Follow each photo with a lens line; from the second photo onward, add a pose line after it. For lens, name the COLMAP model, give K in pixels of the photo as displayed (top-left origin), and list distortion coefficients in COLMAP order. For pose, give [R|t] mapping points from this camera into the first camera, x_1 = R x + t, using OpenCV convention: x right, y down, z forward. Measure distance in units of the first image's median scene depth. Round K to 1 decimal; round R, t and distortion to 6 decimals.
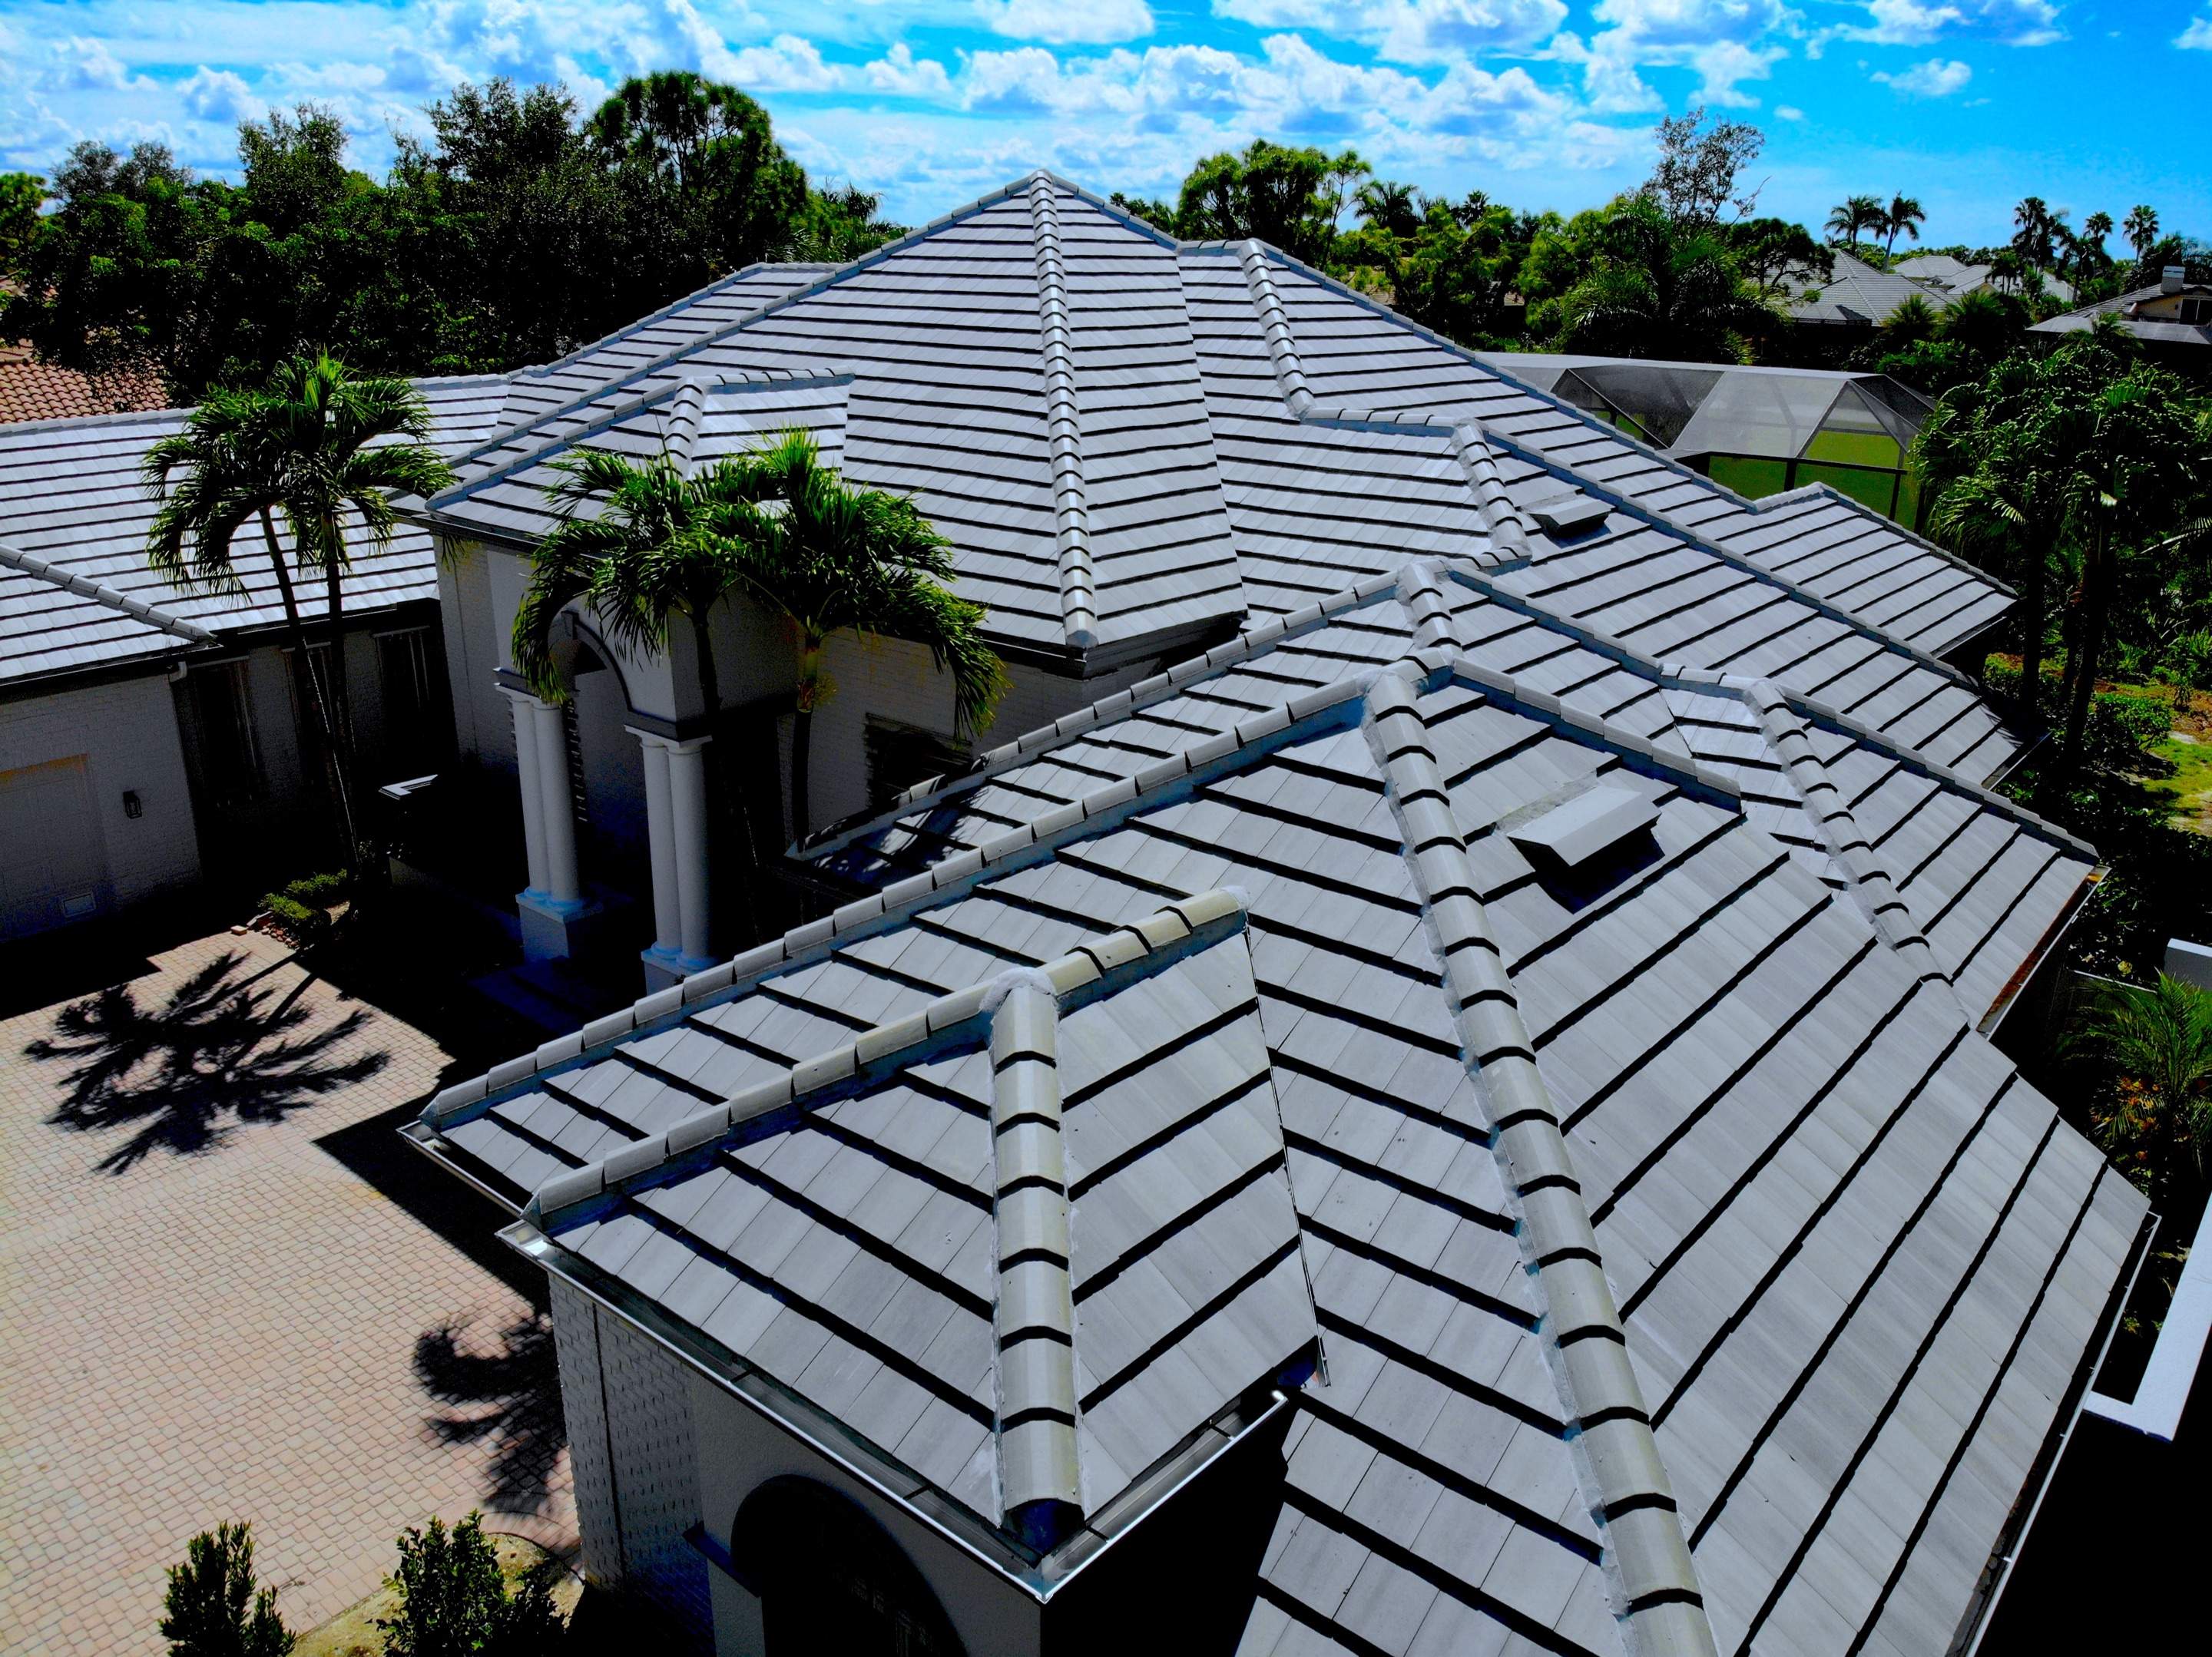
lens RADIAL K [[1604.1, 0, 1106.0], [0, 1604.1, 828.5], [0, 0, 1]] dist [0.037597, -0.112808]
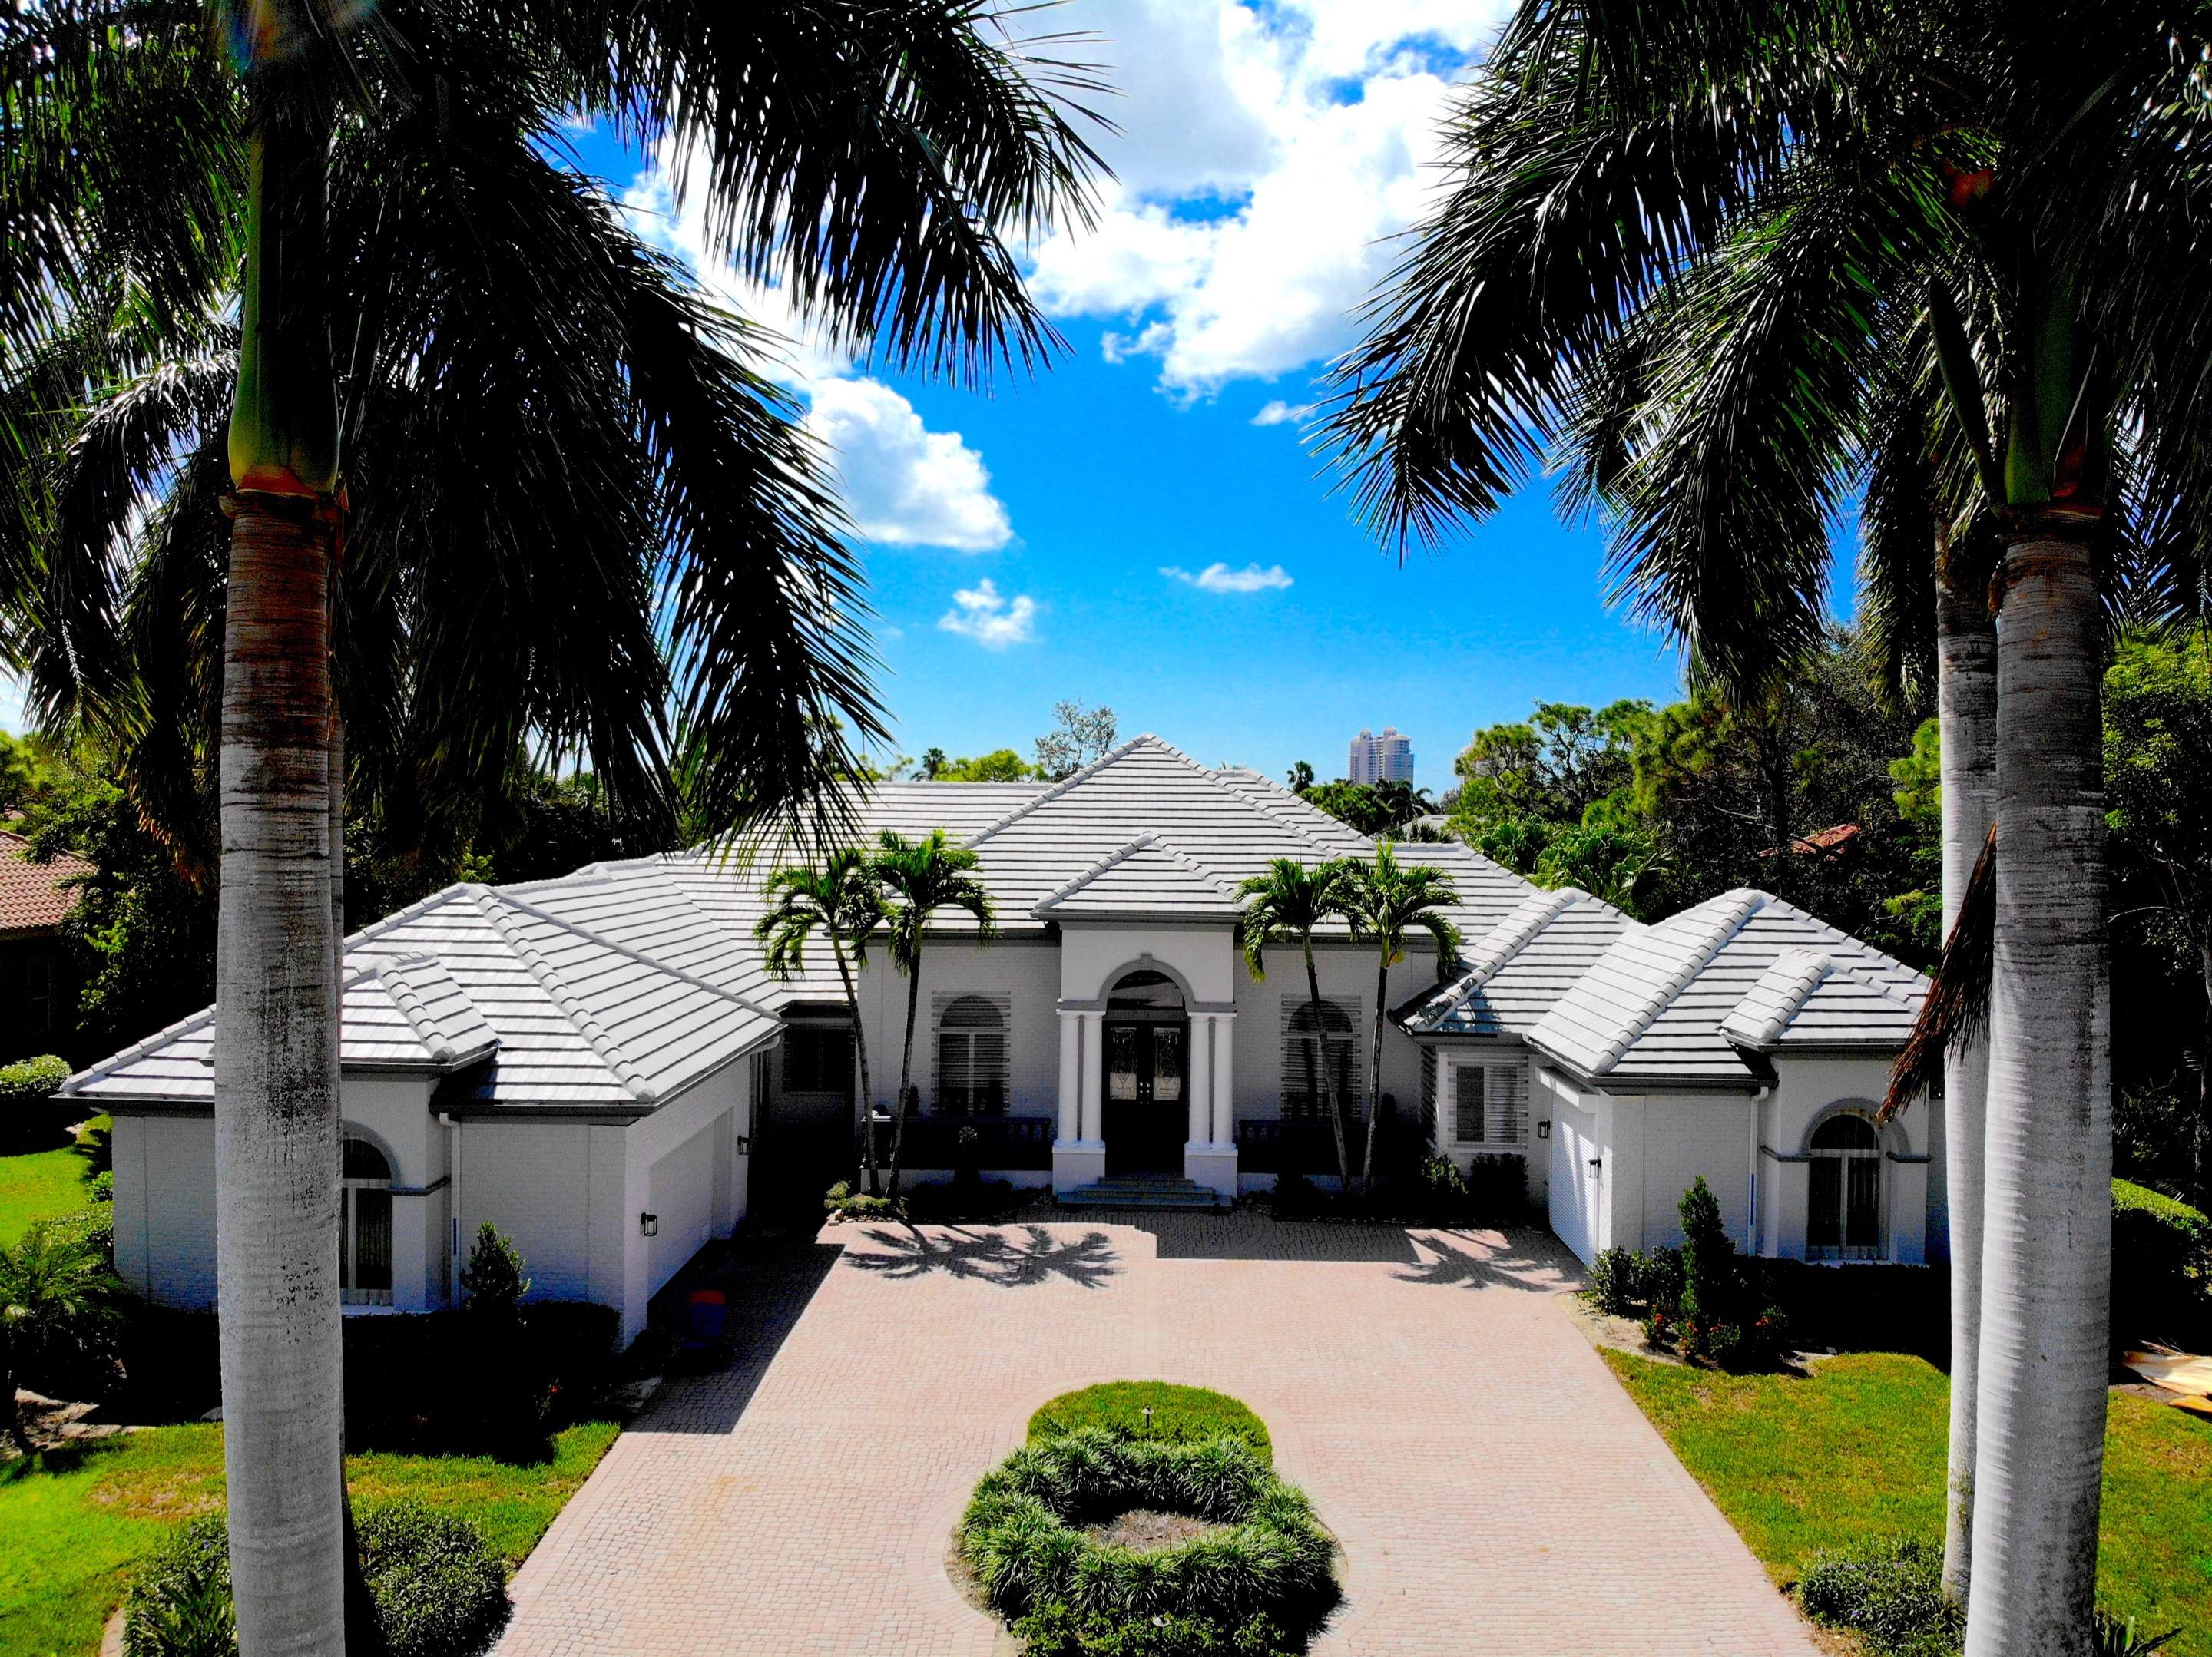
lens RADIAL K [[1604.1, 0, 1106.0], [0, 1604.1, 828.5], [0, 0, 1]] dist [0.037597, -0.112808]
pose [[0.767166, -0.010564, 0.641361, -1.399132], [0.215281, 0.946111, -0.241925, 0.144373], [-0.604243, 0.323669, 0.728099, -0.275950]]
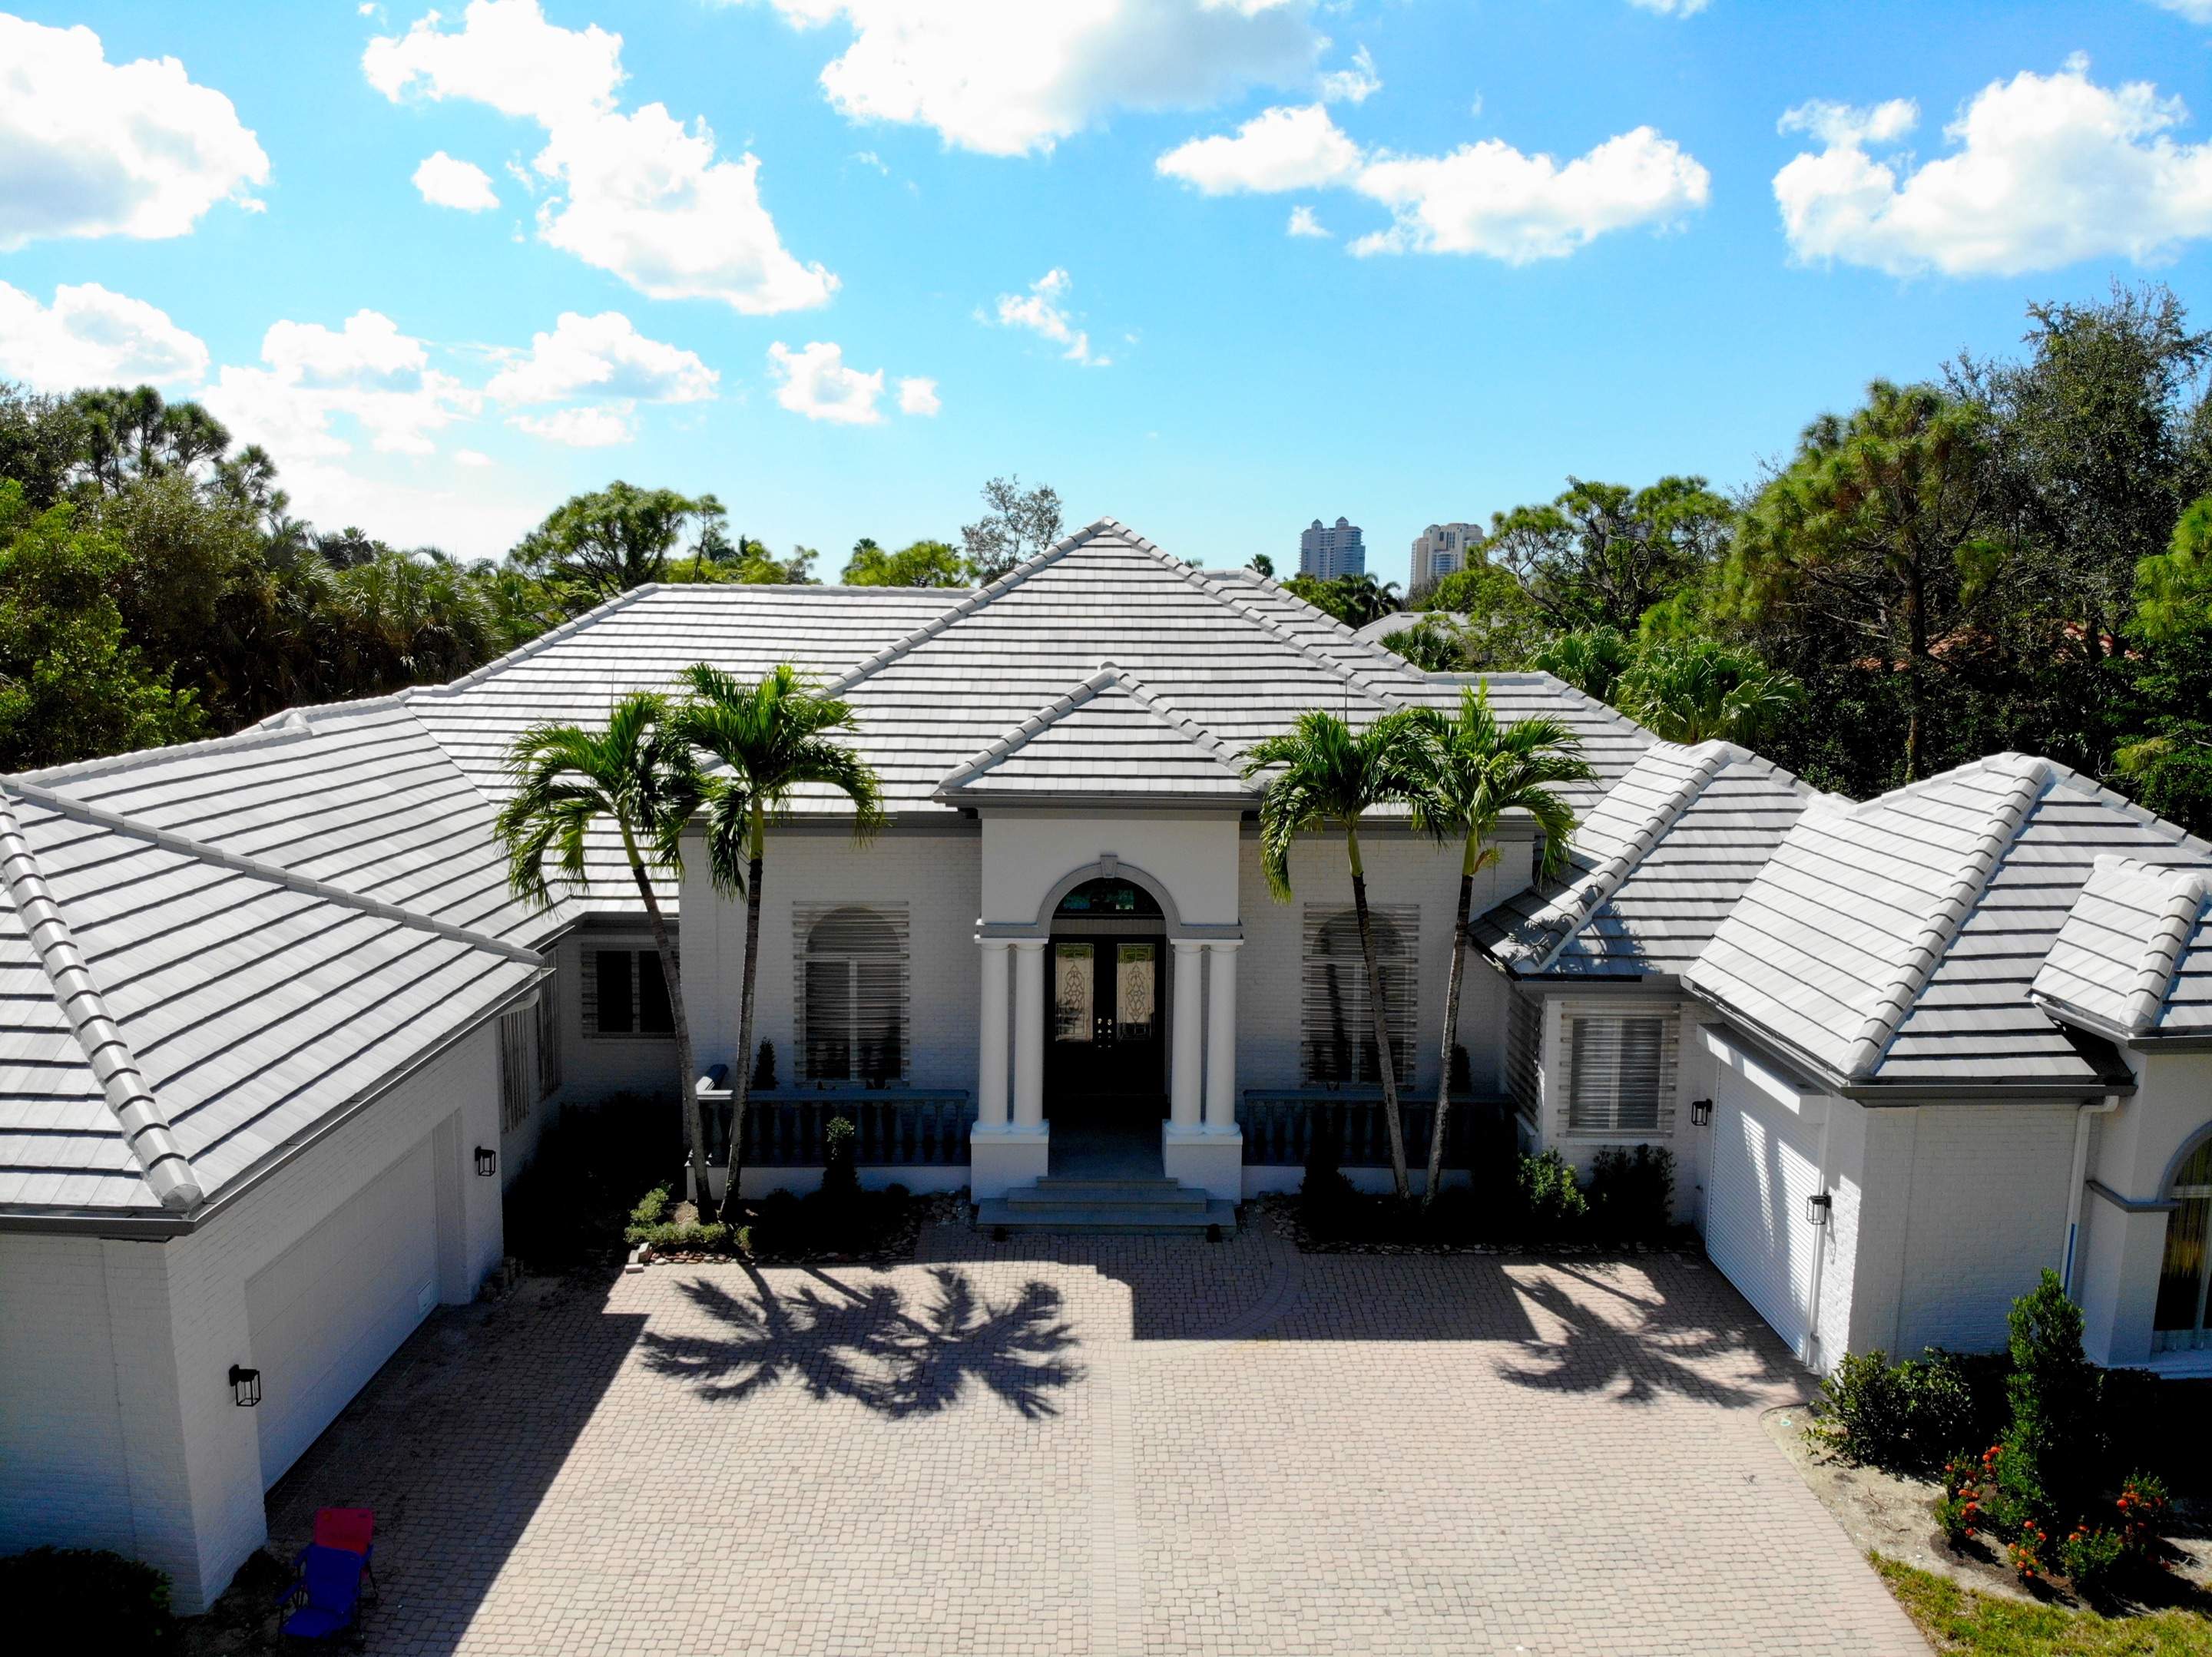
lens RADIAL K [[1604.1, 0, 1106.0], [0, 1604.1, 828.5], [0, 0, 1]] dist [0.037597, -0.112808]
pose [[0.746221, -0.096940, 0.658602, -1.033397], [0.223424, 0.968426, -0.110604, -0.017596], [-0.627086, 0.229683, 0.744318, 0.123291]]
